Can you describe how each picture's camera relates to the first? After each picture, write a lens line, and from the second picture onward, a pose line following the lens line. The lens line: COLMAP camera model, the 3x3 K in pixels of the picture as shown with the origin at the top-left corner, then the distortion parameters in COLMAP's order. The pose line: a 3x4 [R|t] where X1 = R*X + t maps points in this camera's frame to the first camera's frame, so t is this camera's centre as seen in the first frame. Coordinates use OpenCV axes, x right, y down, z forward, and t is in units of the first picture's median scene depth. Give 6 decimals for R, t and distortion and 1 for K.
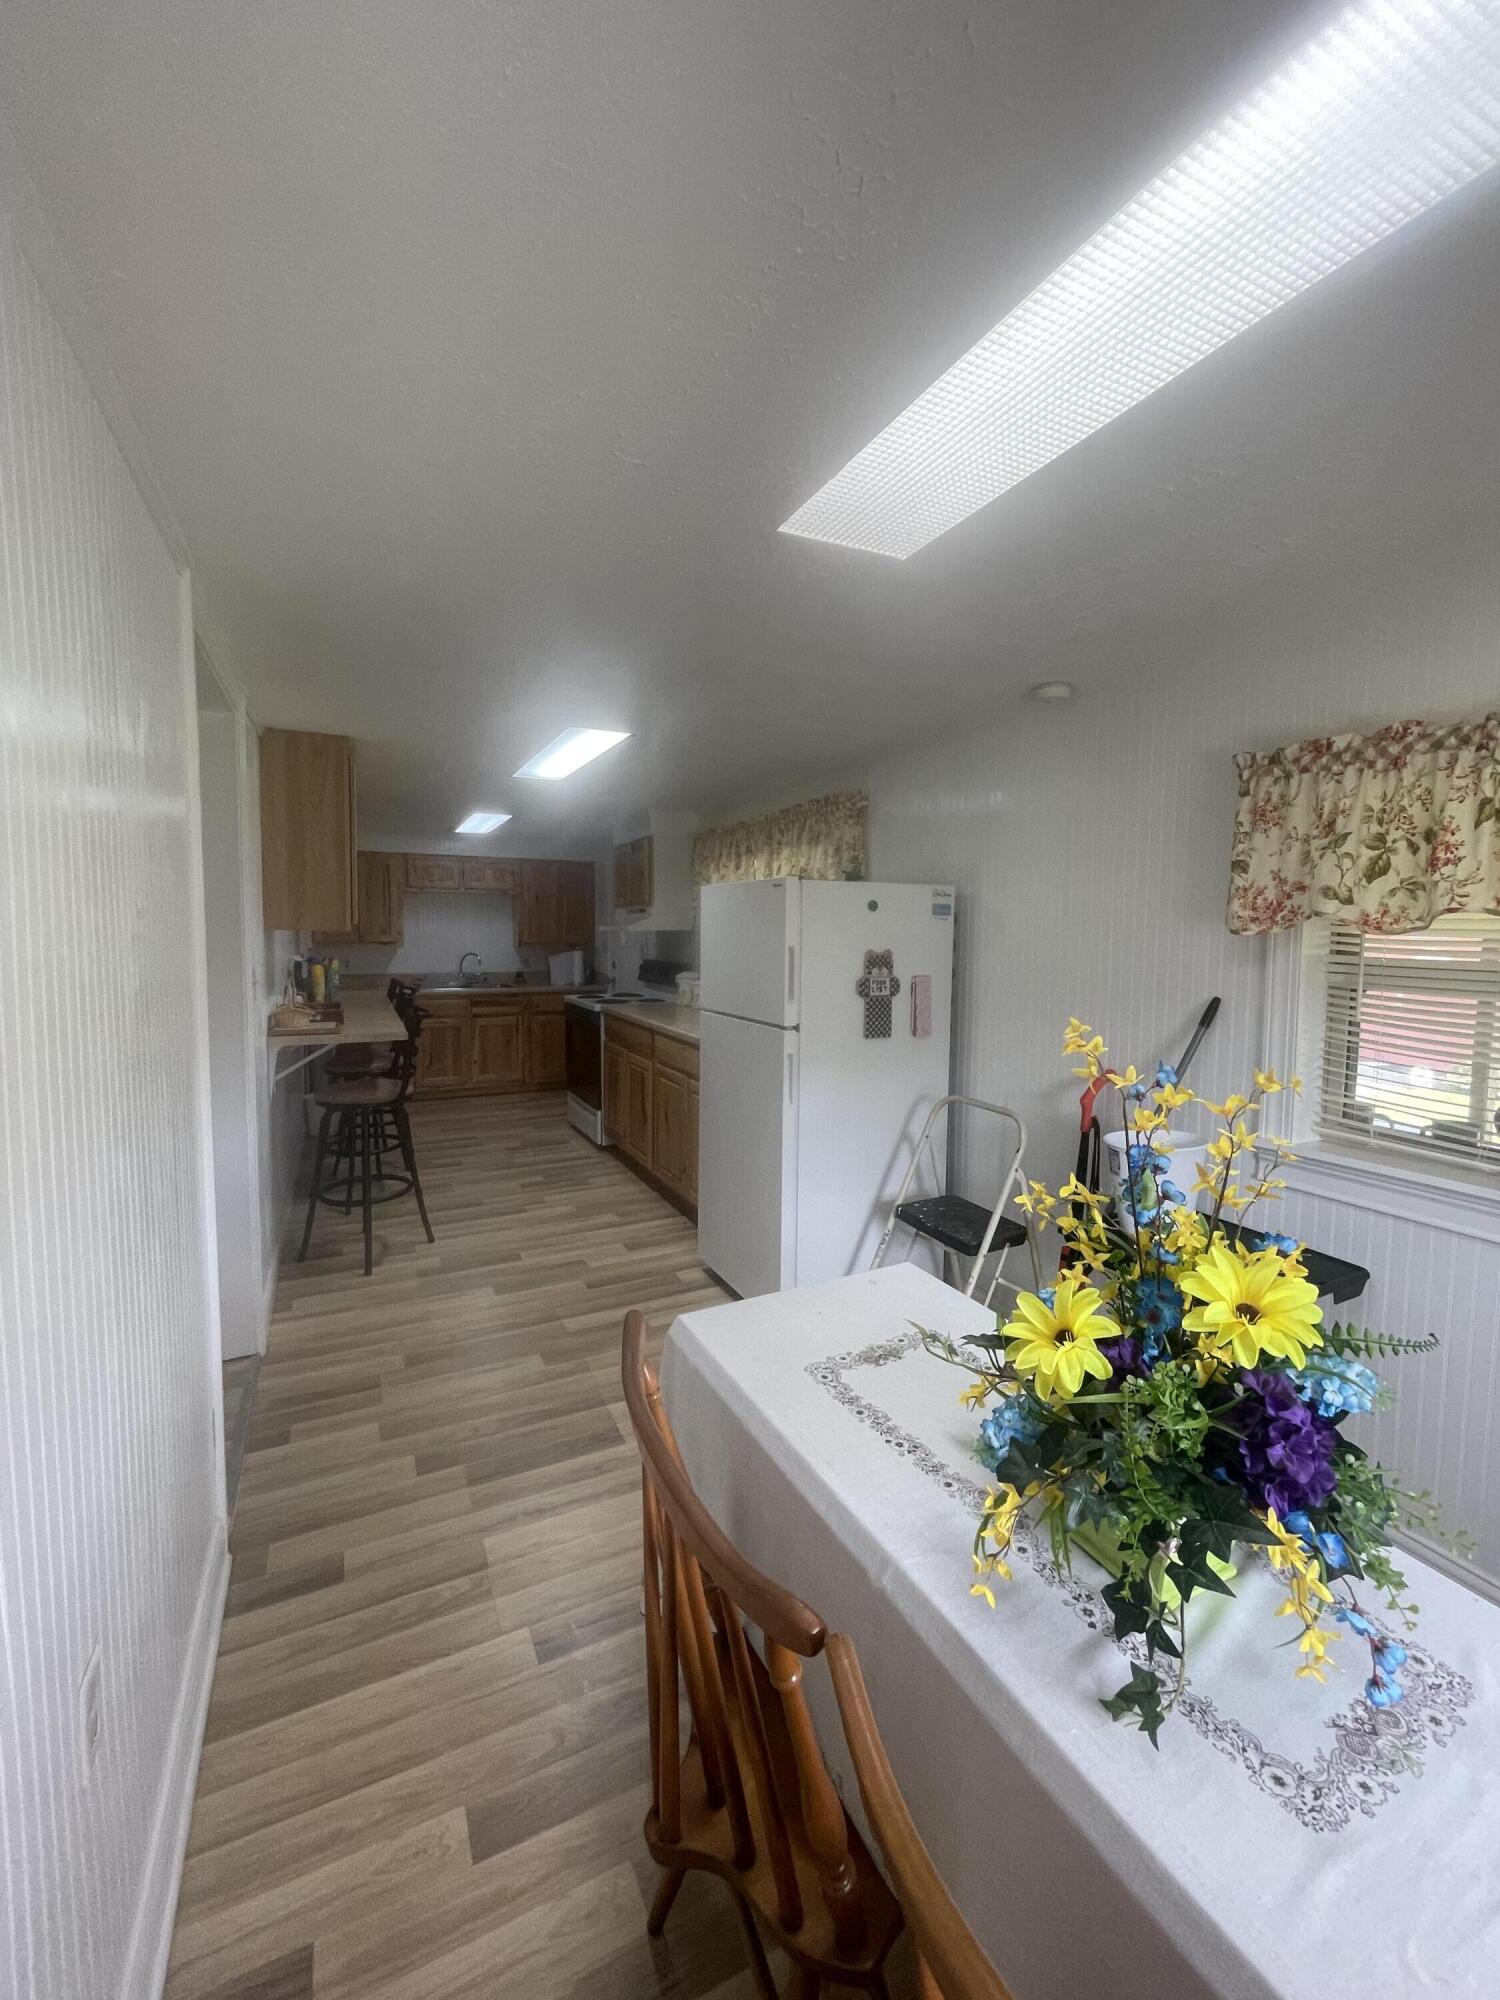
lens RADIAL K [[804.9, 0, 741.3], [0, 804.9, 990.0], [0, 0, 1]] dist [-0.003753, 0.000405]
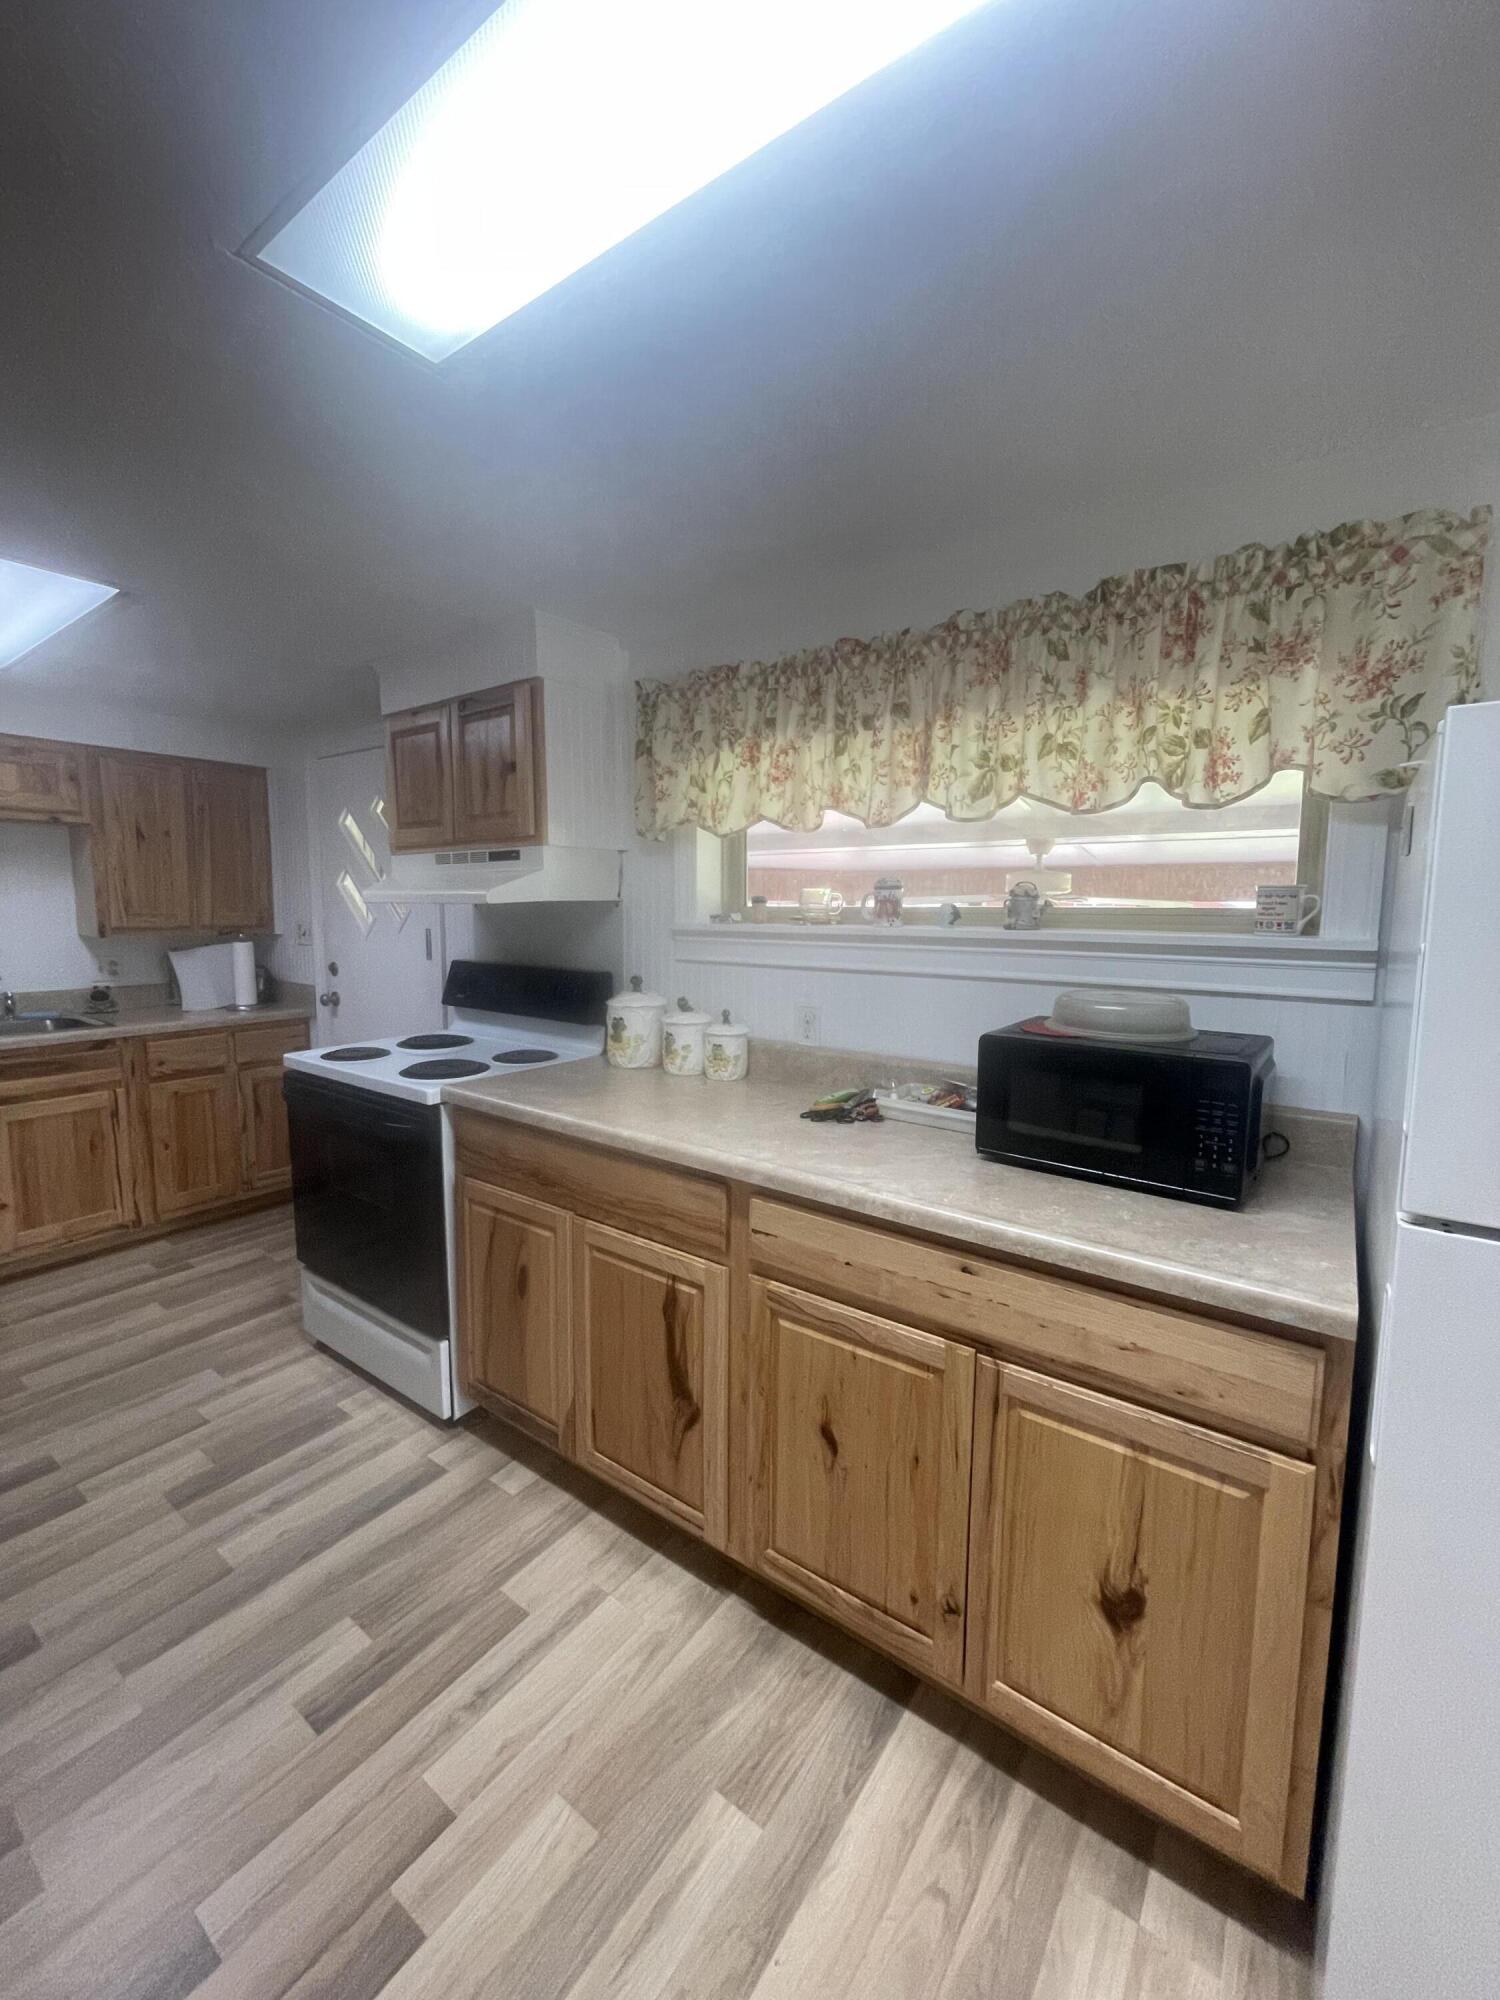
lens RADIAL K [[804.9, 0, 741.3], [0, 804.9, 990.0], [0, 0, 1]] dist [-0.003753, 0.000405]
pose [[0.888365, -0.052739, 0.456098, -0.218793], [0.036754, 0.998362, 0.043853, -0.041237], [-0.457664, -0.022194, 0.888848, 0.567234]]
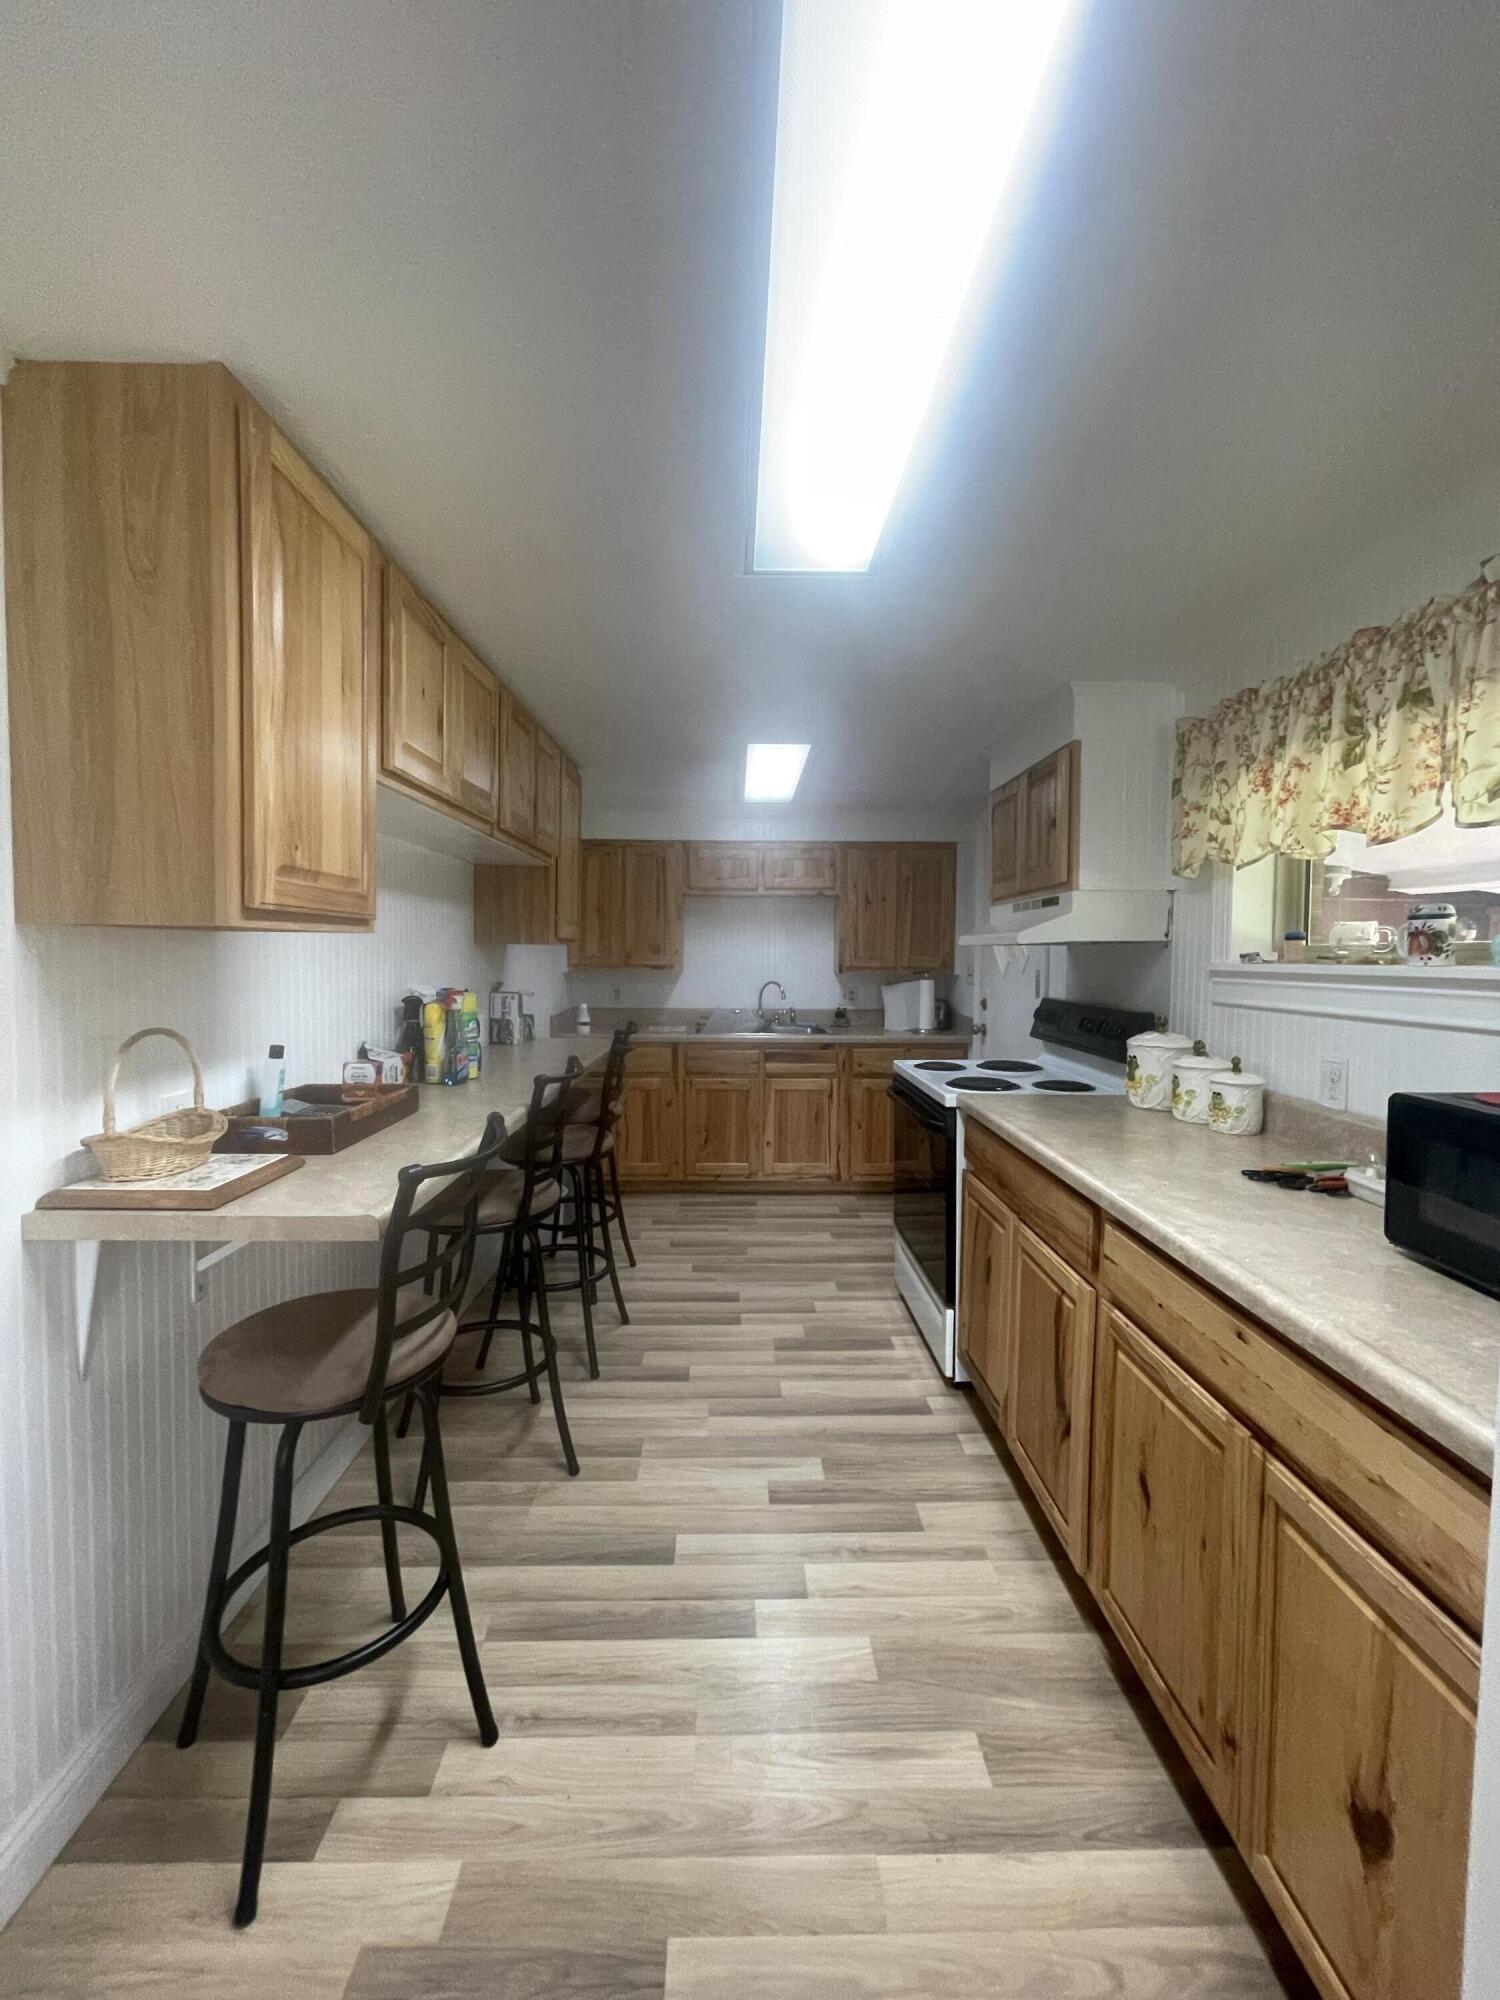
lens RADIAL K [[804.9, 0, 741.3], [0, 804.9, 990.0], [0, 0, 1]] dist [-0.003753, 0.000405]
pose [[0.902706, 0.017171, -0.429915, -0.083564], [-0.031042, 0.999199, -0.025272, -0.027660], [0.429137, 0.036158, 0.902515, 0.494472]]
